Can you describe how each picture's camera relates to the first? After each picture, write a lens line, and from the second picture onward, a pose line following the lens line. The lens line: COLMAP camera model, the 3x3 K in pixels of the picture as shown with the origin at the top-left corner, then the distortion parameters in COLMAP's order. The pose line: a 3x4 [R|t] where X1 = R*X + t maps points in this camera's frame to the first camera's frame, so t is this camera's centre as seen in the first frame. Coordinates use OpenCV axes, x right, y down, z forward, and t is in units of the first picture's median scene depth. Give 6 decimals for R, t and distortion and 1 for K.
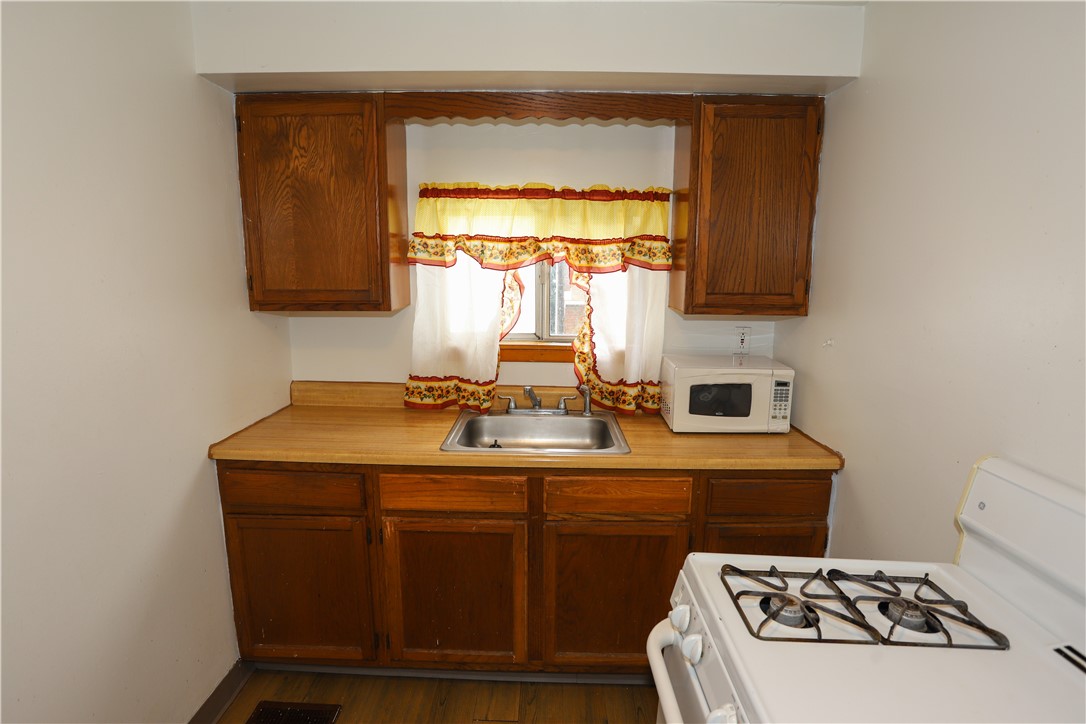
lens RADIAL K [[565.9, 0, 543.0], [0, 565.9, 362.0], [0, 0, 1]] dist [-0.086330, 0.043619]
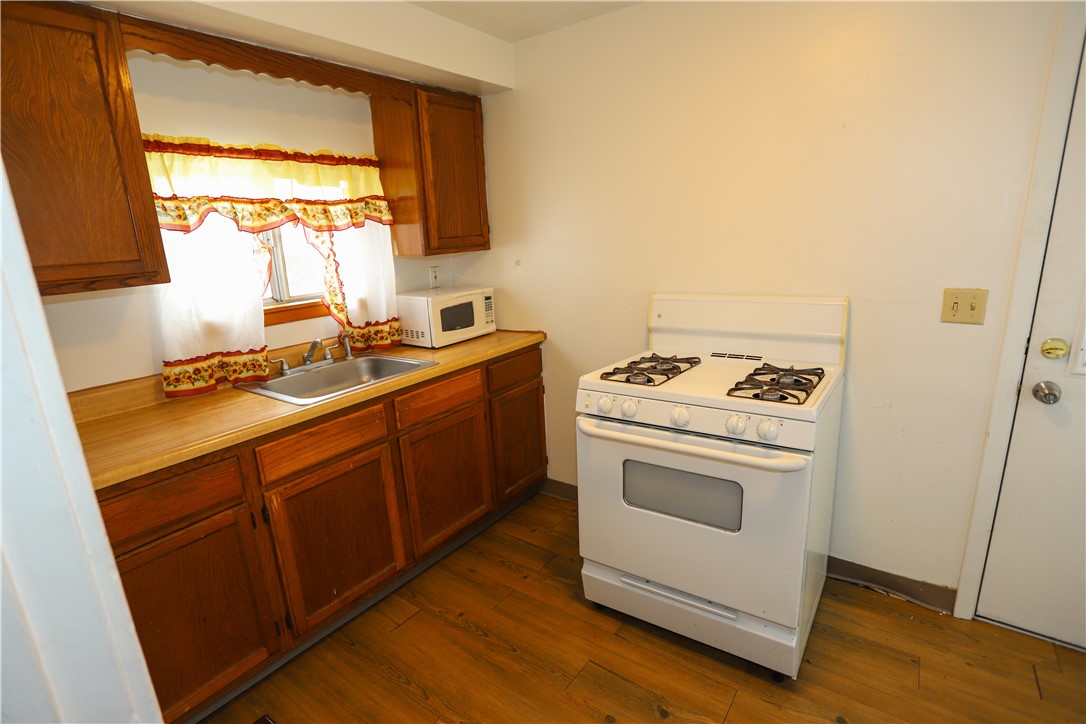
lens RADIAL K [[527.0, 0, 543.0], [0, 527.0, 362.0], [0, 0, 1]] dist [-0.076172, 0.032089]
pose [[0.570806, -0.237723, 0.785919, -0.557258], [0.198620, 0.968721, 0.148760, 0.023455], [-0.796700, 0.071186, 0.600168, 0.077932]]
